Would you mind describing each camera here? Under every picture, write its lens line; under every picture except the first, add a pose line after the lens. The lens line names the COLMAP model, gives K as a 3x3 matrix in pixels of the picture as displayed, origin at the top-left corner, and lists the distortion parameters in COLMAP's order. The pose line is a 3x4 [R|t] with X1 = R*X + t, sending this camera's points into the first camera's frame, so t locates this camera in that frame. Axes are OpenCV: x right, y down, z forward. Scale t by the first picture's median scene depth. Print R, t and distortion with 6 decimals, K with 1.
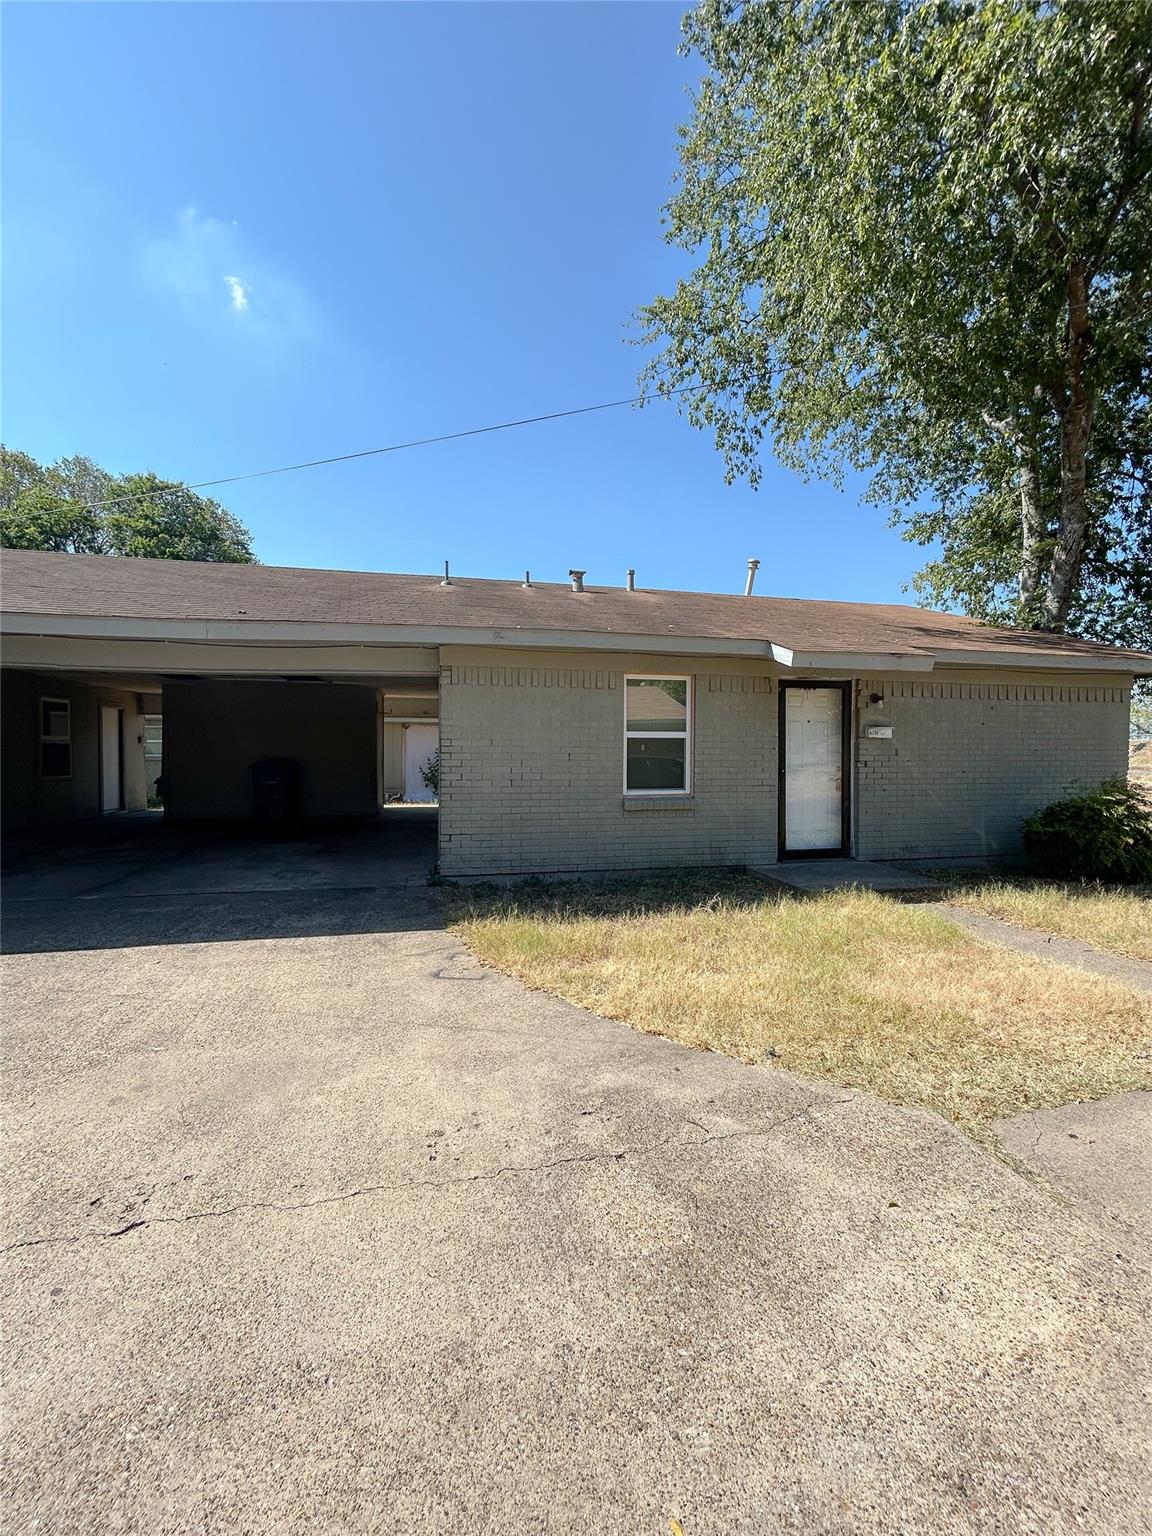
lens RADIAL K [[636.3, 0, 588.3], [0, 636.3, 766.8], [0, 0, 1]] dist [-0.002122, 0.000286]
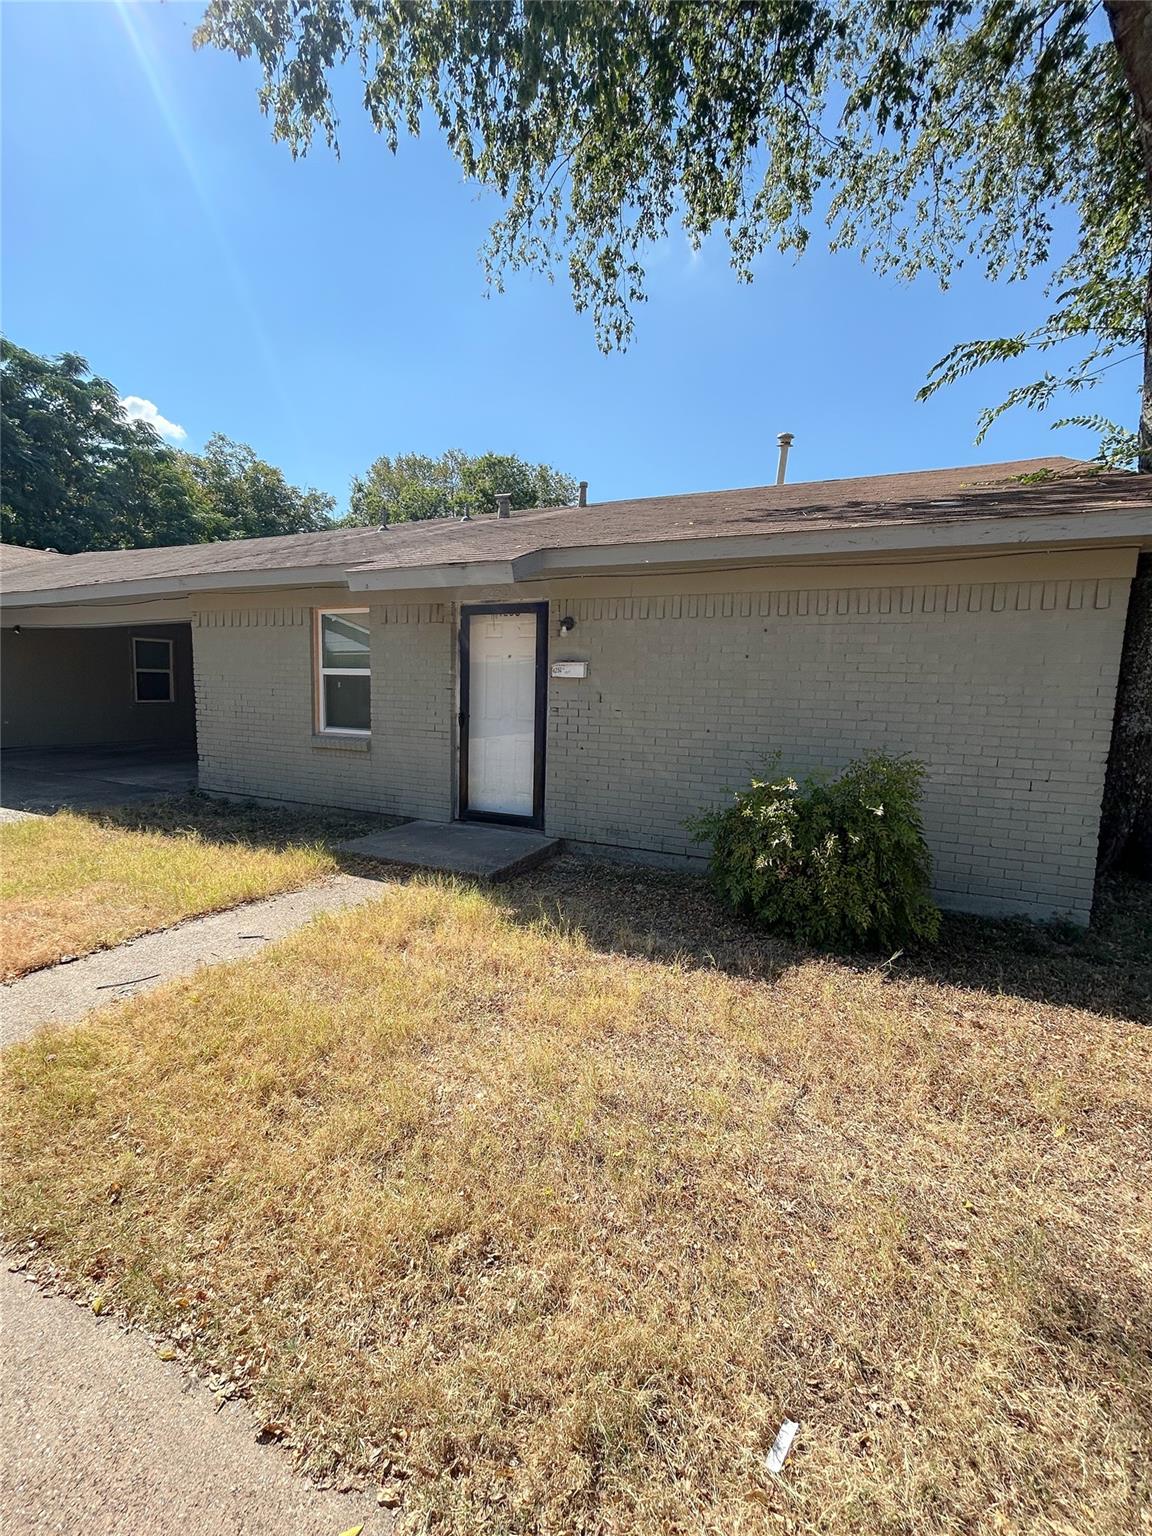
lens RADIAL K [[636.3, 0, 588.3], [0, 636.3, 766.8], [0, 0, 1]] dist [-0.002122, 0.000286]
pose [[0.799200, 0.093374, -0.593768, 0.925433], [-0.034278, 0.993332, 0.110072, -0.024249], [0.600087, -0.067617, 0.797072, 0.413773]]
